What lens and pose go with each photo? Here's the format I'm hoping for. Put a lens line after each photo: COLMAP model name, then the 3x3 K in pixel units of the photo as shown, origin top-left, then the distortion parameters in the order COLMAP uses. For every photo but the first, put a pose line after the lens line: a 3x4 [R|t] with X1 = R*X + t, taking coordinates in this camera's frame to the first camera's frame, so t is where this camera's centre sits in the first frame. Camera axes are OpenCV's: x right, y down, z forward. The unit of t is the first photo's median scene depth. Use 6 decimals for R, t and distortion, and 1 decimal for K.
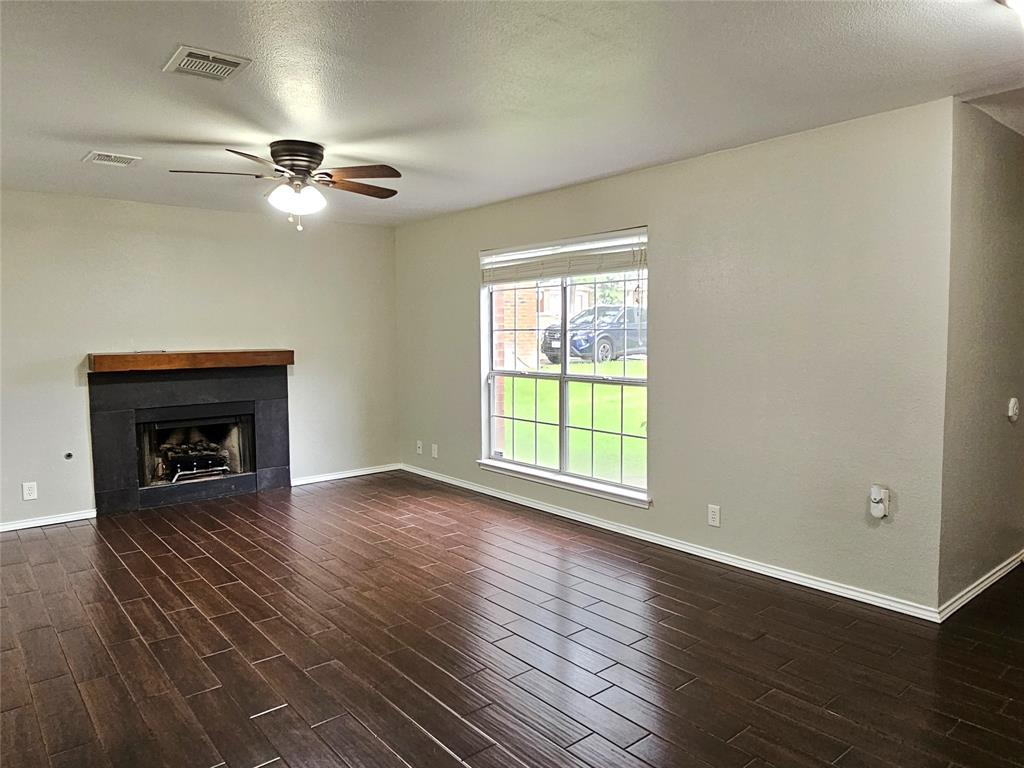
lens RADIAL K [[689.3, 0, 503.3], [0, 689.3, 380.8], [0, 0, 1]] dist [-0.005648, 0.003801]
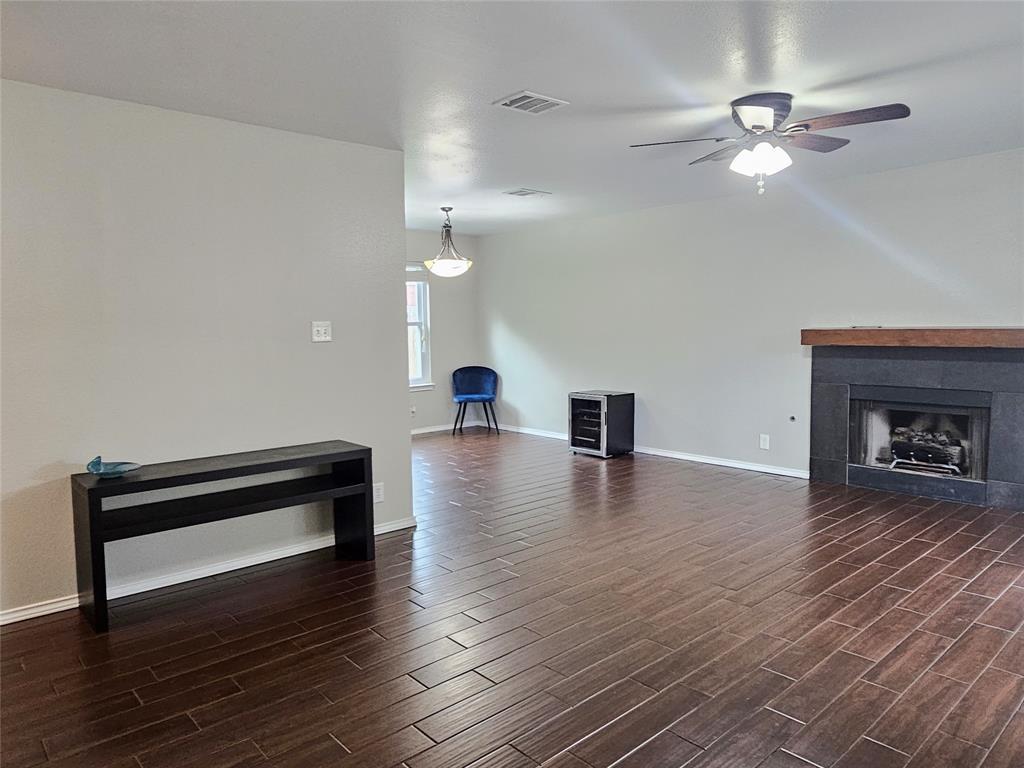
lens RADIAL K [[689.3, 0, 509.9], [0, 689.3, 384.5], [0, 0, 1]] dist [-0.005648, 0.003801]
pose [[0.037445, 0.095805, -0.994696, 0.460545], [-0.057445, 0.993954, 0.093571, -0.024743], [0.997646, 0.053636, 0.042722, 0.482784]]
